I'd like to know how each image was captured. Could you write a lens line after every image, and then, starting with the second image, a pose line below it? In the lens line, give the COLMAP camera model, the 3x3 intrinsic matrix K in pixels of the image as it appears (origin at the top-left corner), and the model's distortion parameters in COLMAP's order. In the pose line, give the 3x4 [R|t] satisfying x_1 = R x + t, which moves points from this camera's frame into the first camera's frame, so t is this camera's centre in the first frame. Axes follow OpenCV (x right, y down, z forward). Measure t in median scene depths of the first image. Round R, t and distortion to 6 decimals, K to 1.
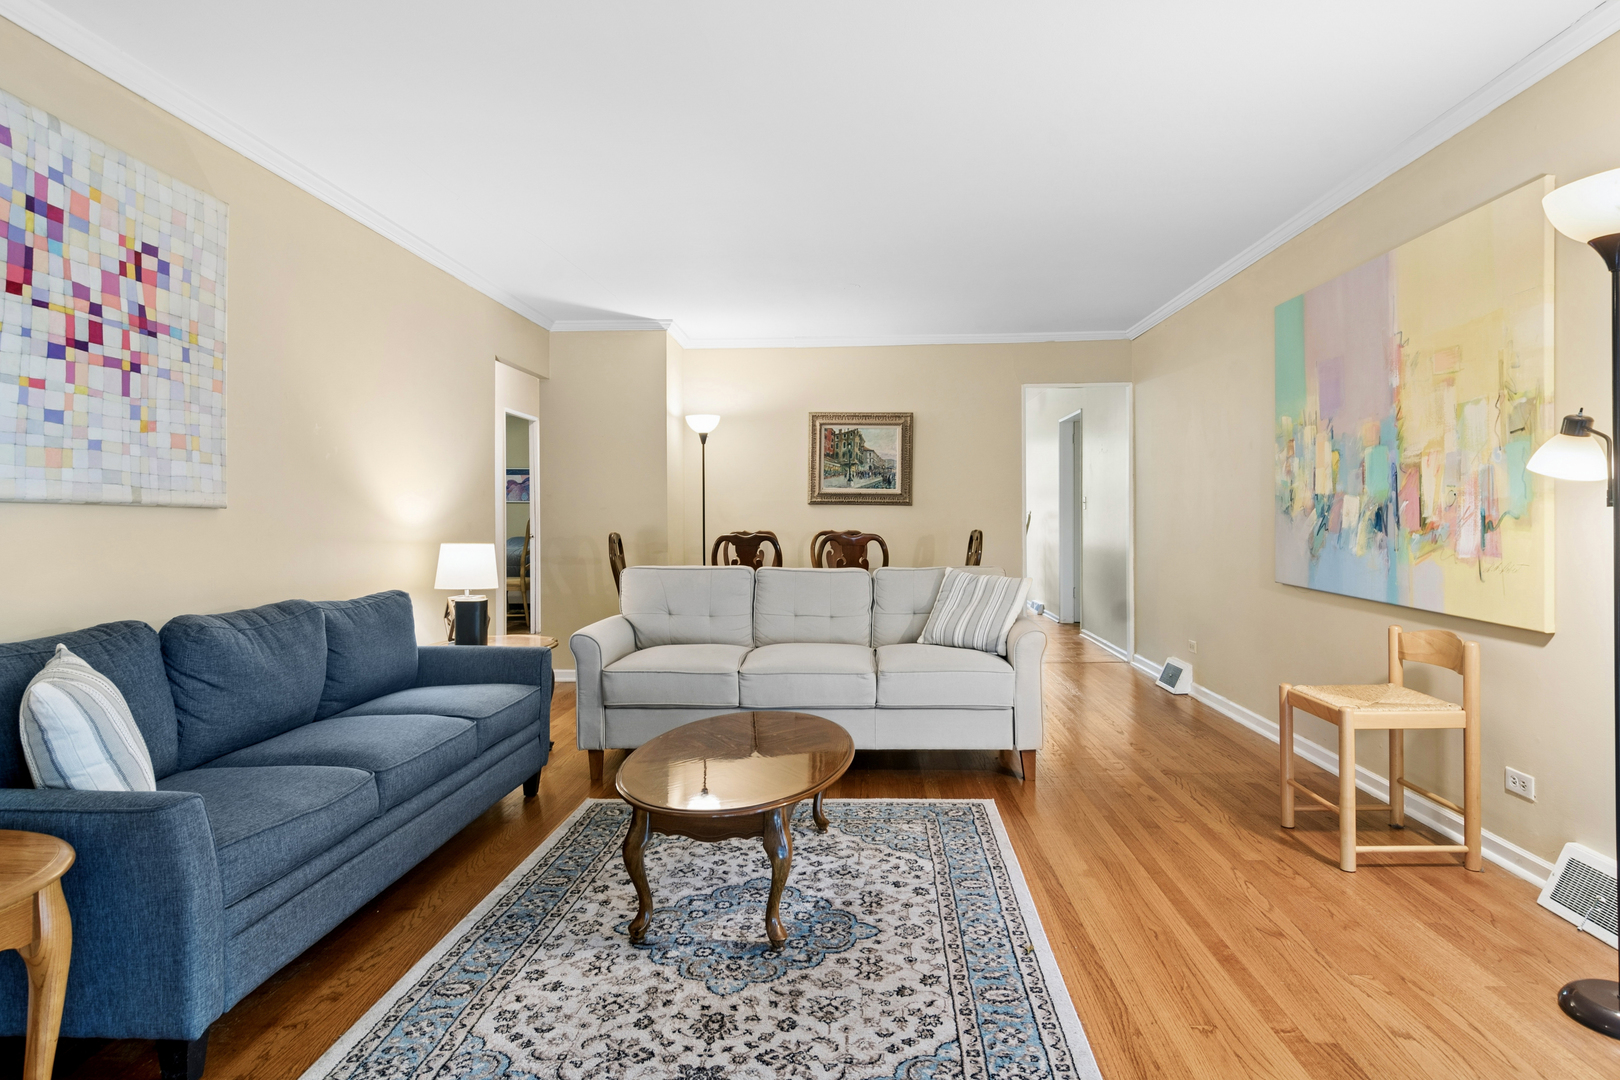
lens RADIAL K [[847.1, 0, 830.8], [0, 847.1, 557.3], [0, 0, 1]] dist [-0.000234, 0.000189]
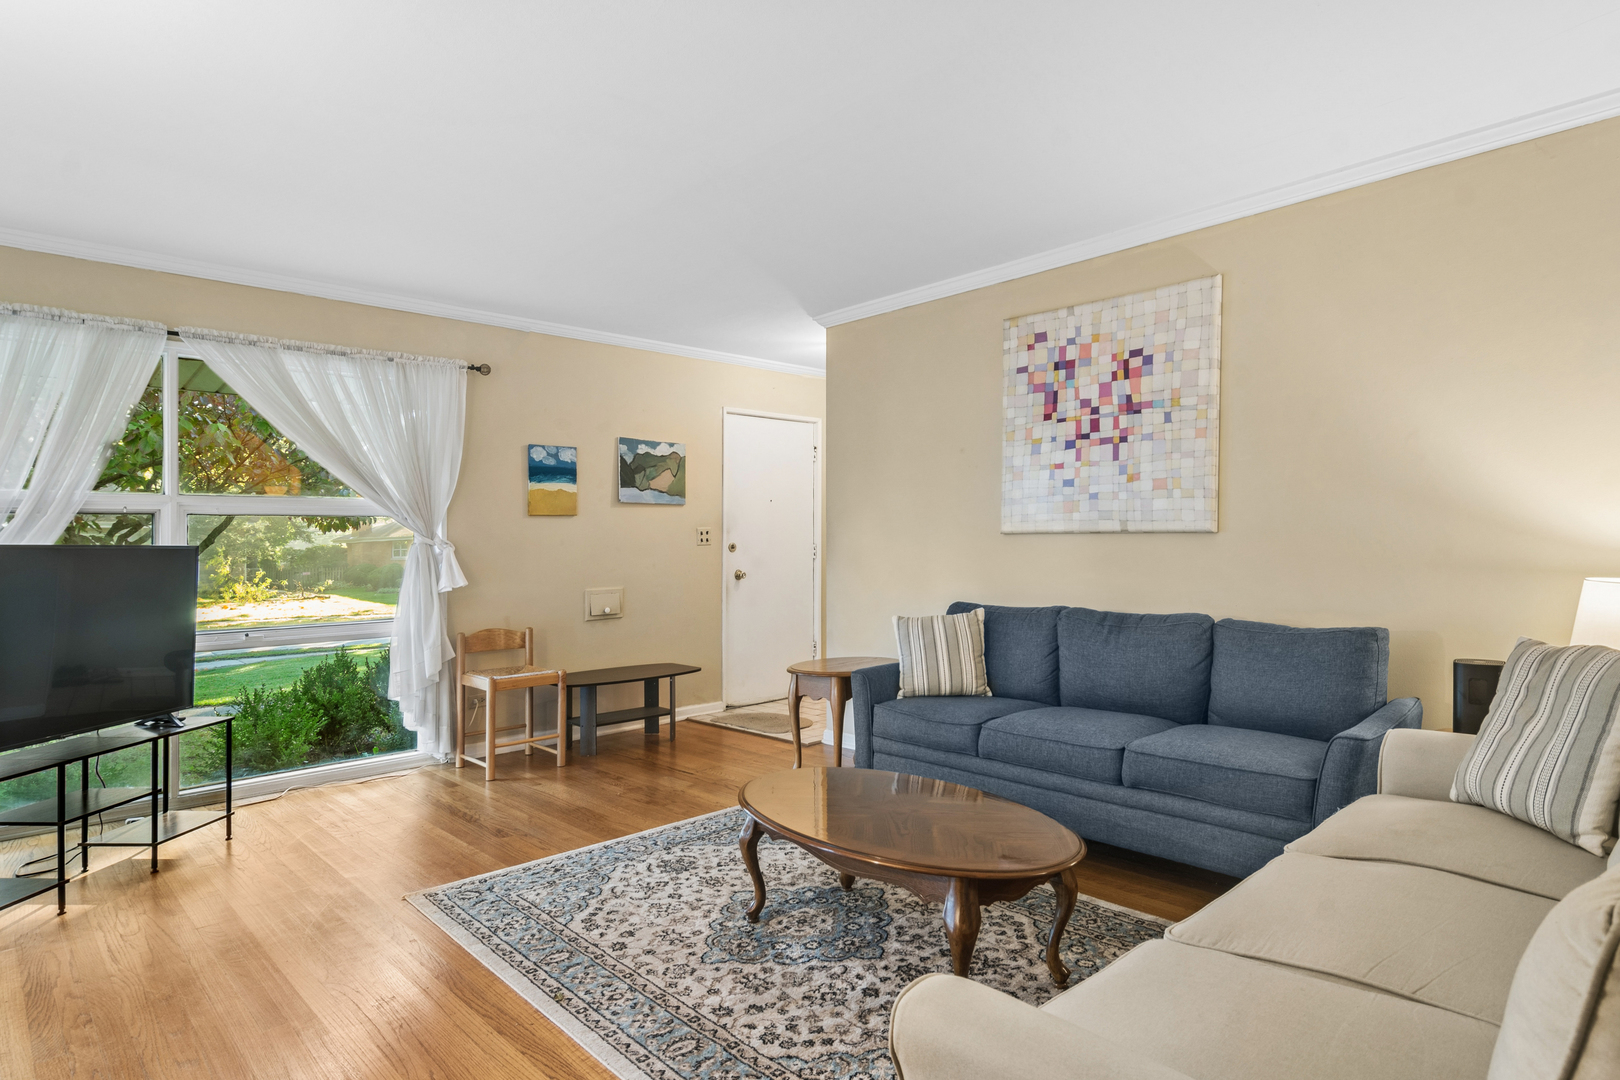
lens RADIAL K [[902.5, 0, 805.9], [0, 902.5, 546.6], [0, 0, 1]] dist [0.011029, -0.000538]
pose [[-0.695275, 0.020655, -0.718447, 0.690791], [-0.014168, 0.998999, 0.042432, -0.096576], [0.718605, 0.039681, -0.694286, 1.697263]]
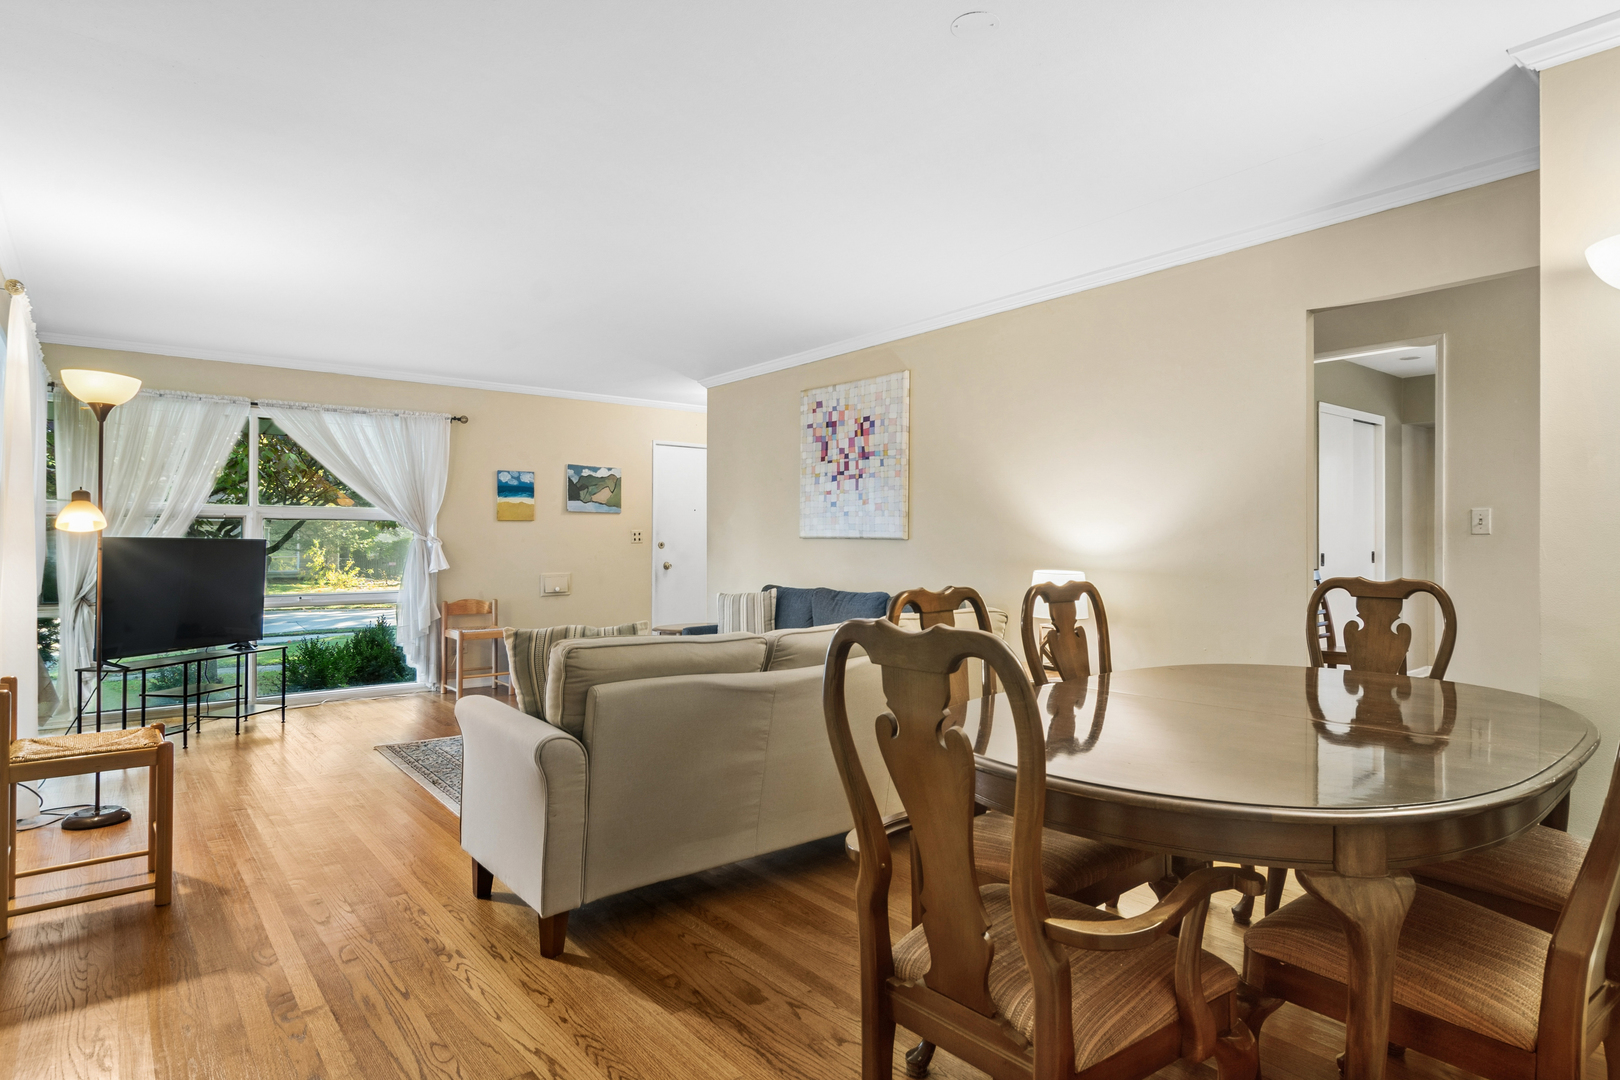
lens RADIAL K [[882.3, 0, 813.7], [0, 882.3, 553.3], [0, 0, 1]] dist [0.002617, 0.000353]
pose [[-0.742653, 0.017090, -0.669458, 0.800512], [-0.024674, 0.998297, 0.052856, -0.141871], [0.669222, 0.055772, -0.740967, 2.618686]]
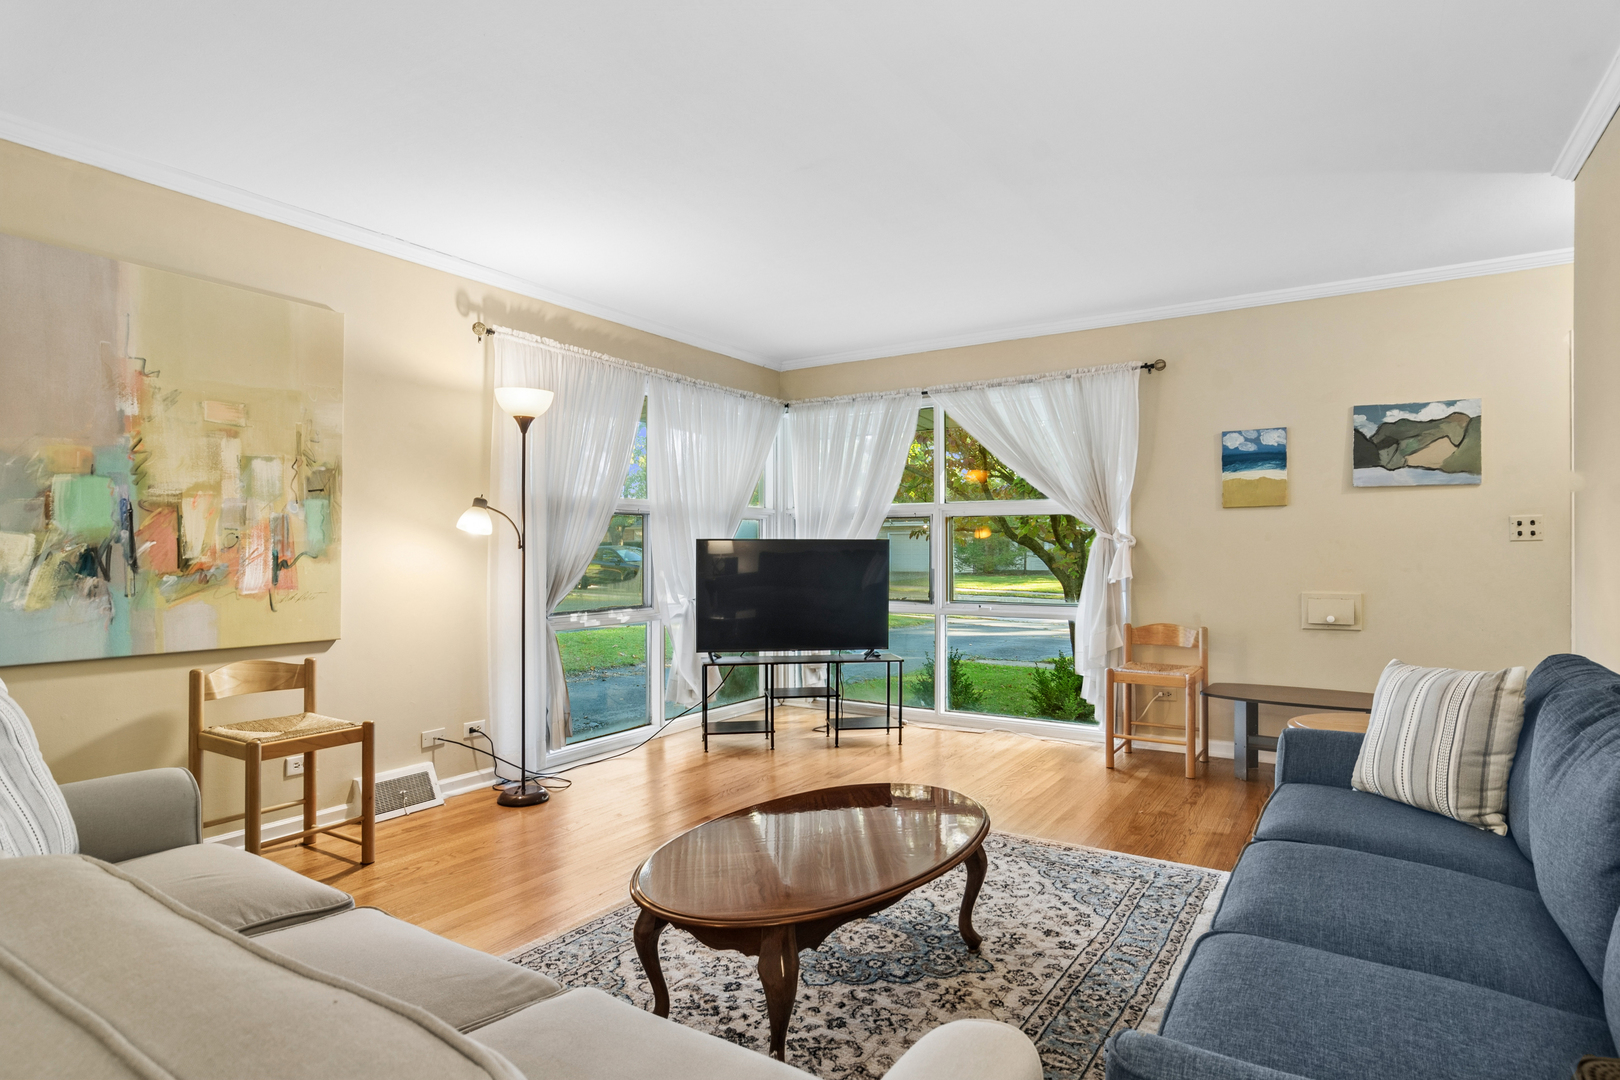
lens RADIAL K [[872.2, 0, 838.0], [0, 872.2, 543.5], [0, 0, 1]] dist [0.001545, 0.000308]
pose [[-0.866777, 0.014224, 0.498493, -0.575056], [0.035625, 0.998805, 0.033444, -0.087044], [-0.497422, 0.046747, -0.866248, 1.827819]]
